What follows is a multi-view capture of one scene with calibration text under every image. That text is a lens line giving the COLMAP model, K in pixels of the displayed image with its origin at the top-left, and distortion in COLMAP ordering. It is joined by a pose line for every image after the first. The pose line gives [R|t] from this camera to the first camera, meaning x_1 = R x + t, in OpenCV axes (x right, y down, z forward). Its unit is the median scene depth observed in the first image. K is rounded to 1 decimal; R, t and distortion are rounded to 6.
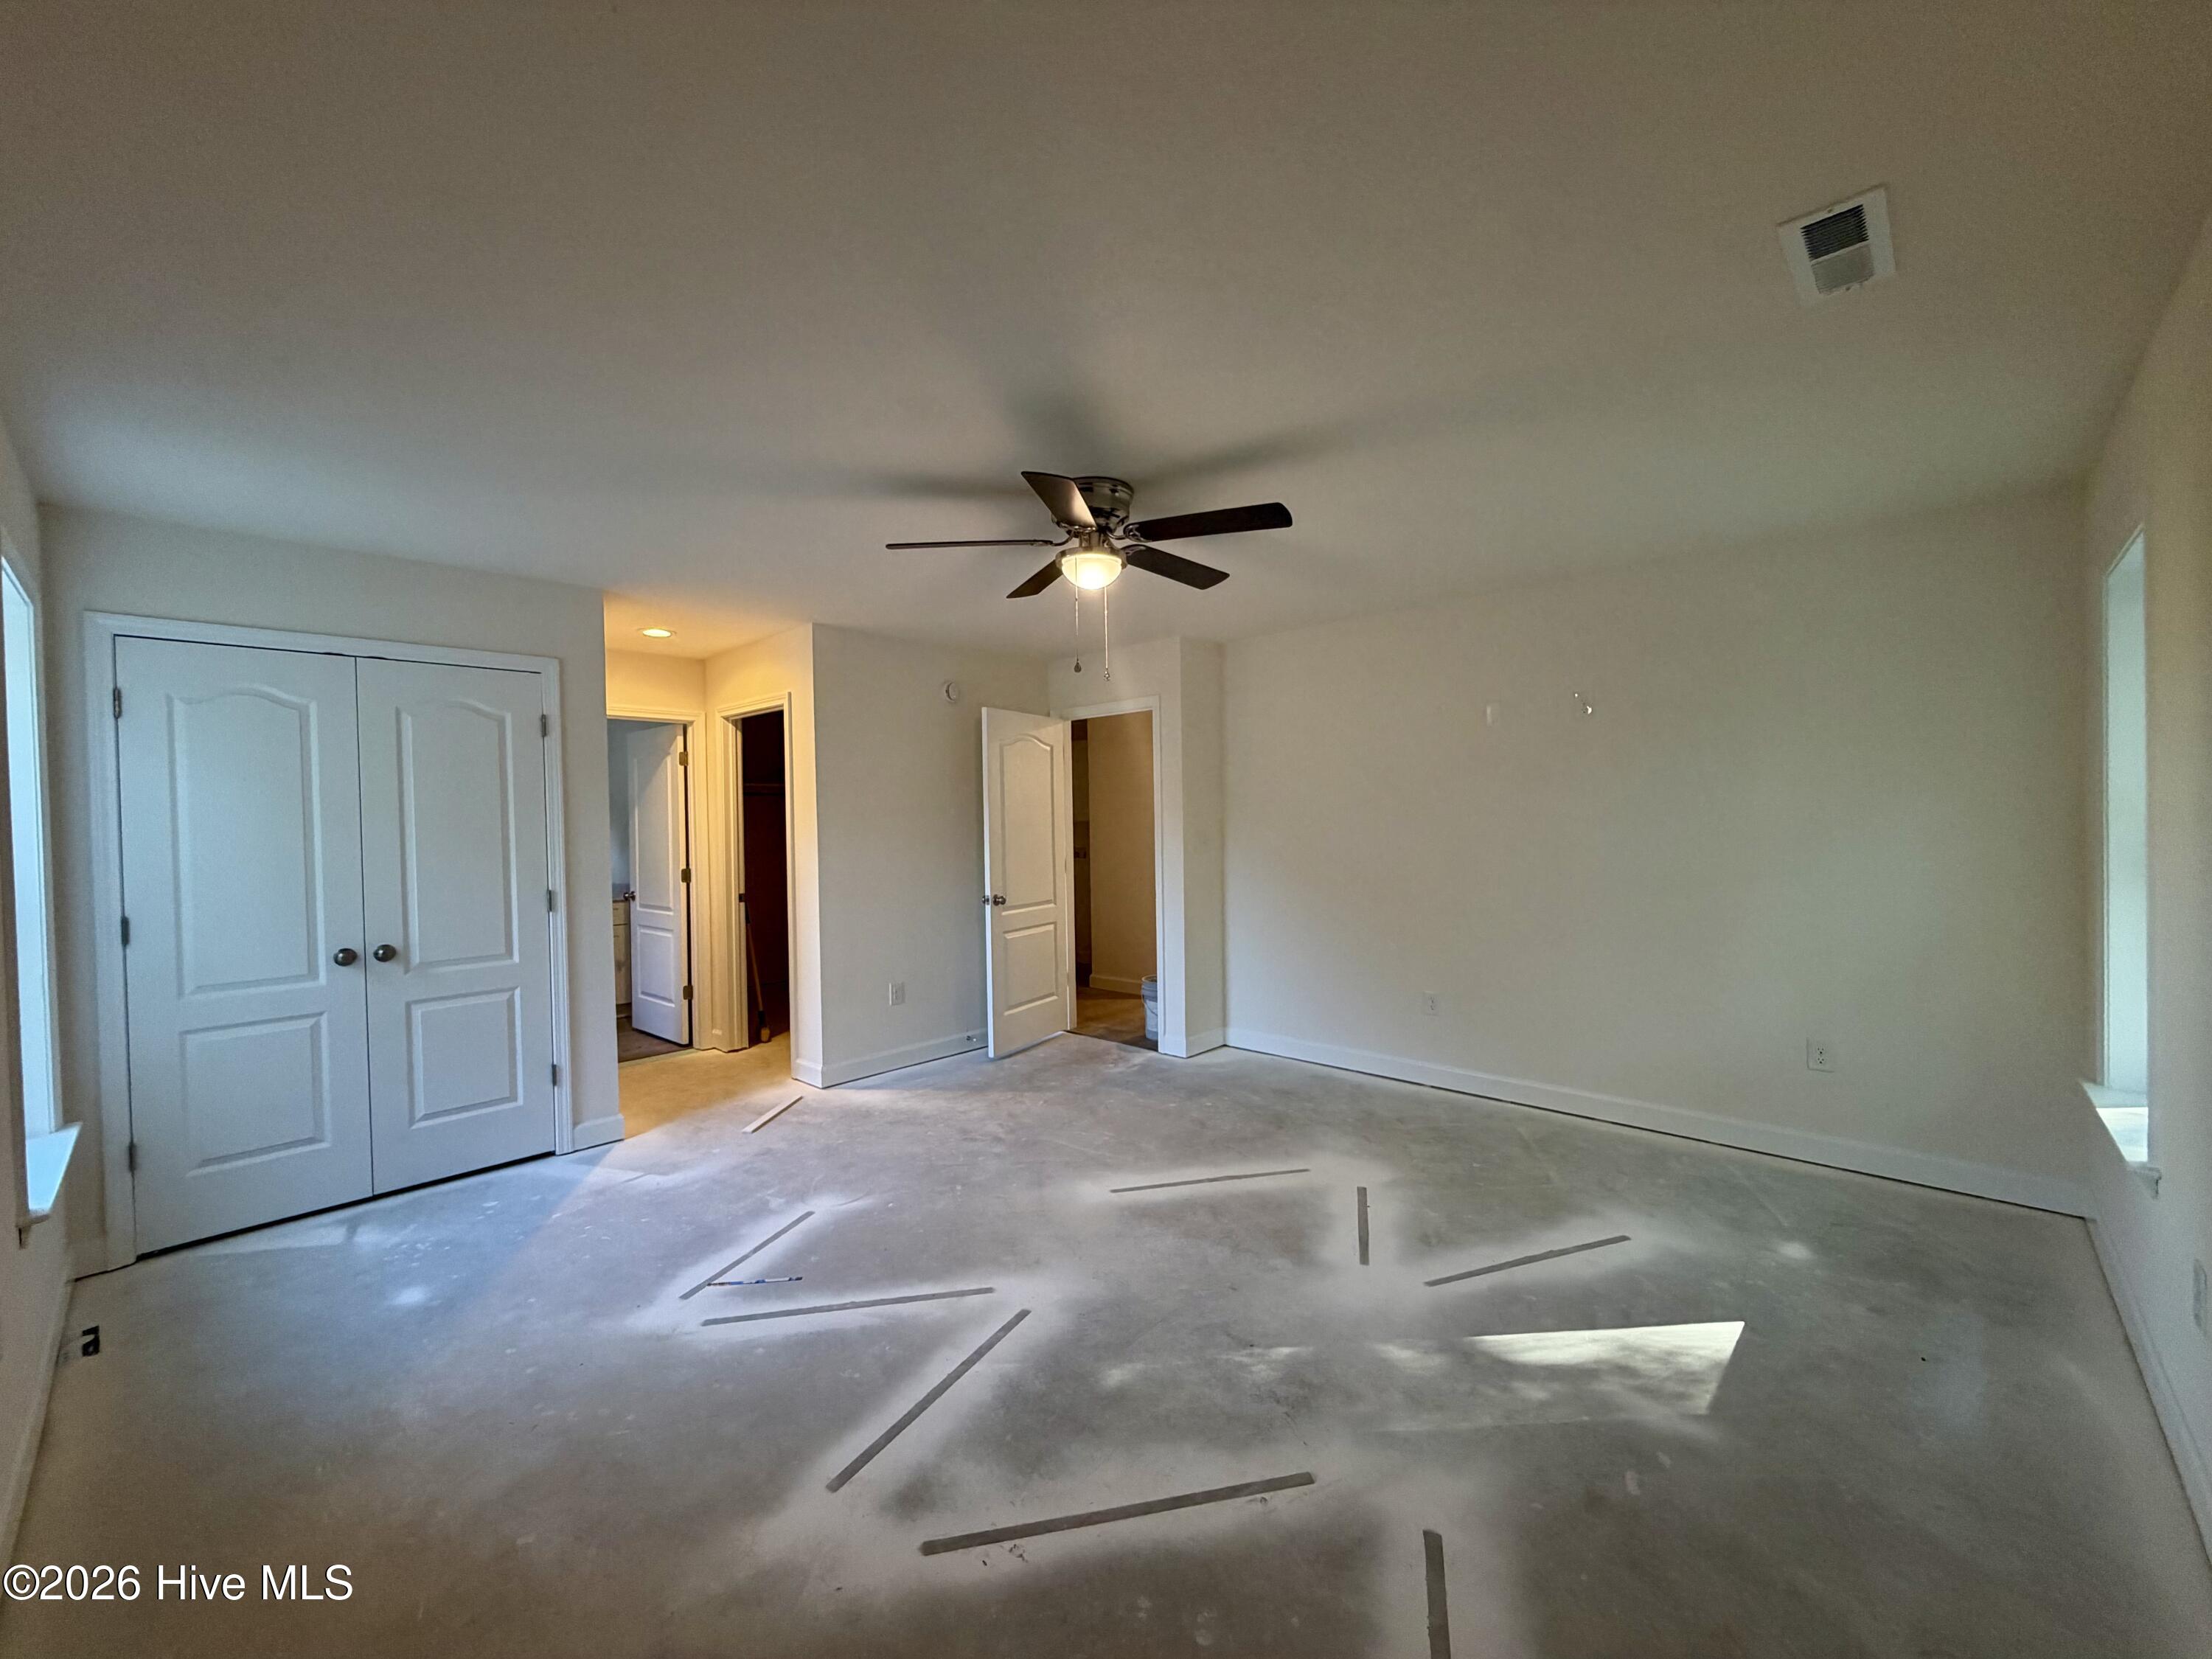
lens RADIAL K [[886.1, 0, 1106.4], [0, 886.1, 830.2], [0, 0, 1]] dist [0.001557, -0.000002]
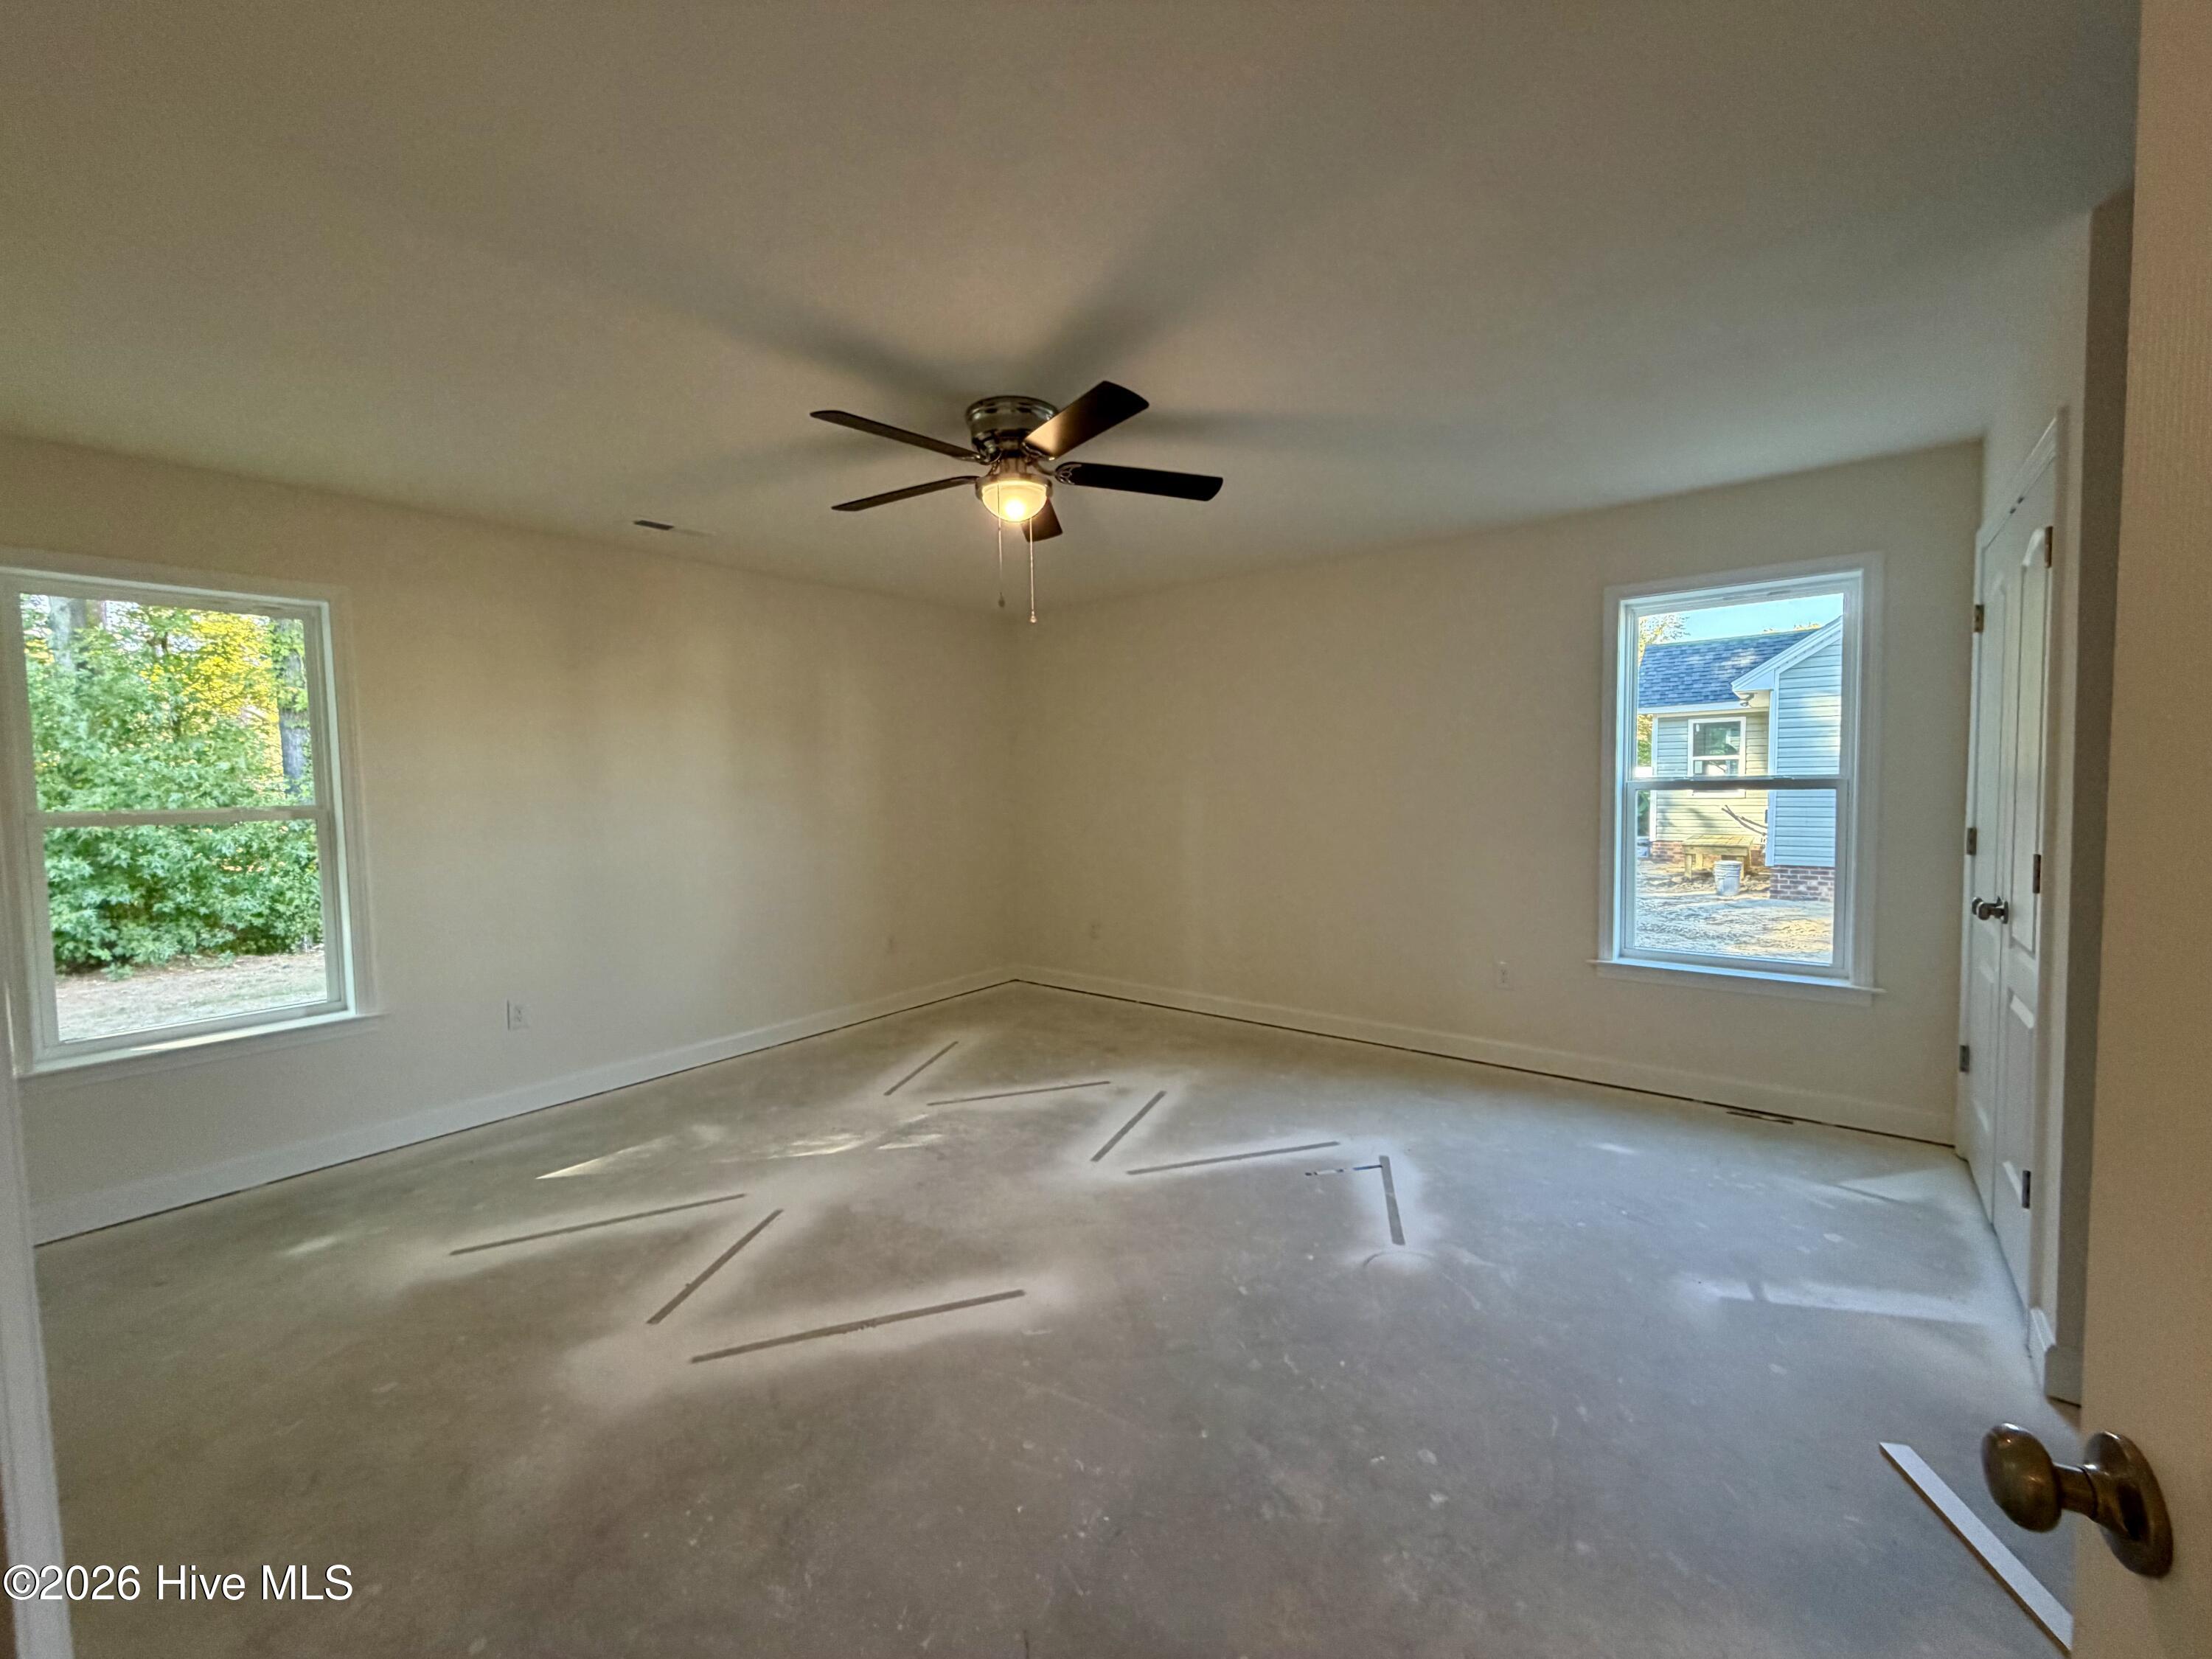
lens RADIAL K [[886.1, 0, 1104.0], [0, 886.1, 829.0], [0, 0, 1]] dist [0.001557, -0.000002]
pose [[-0.995974, 0.042763, -0.078779, -0.020272], [0.037585, 0.997106, 0.066081, -0.007094], [0.081377, 0.062855, -0.994699, 1.814551]]
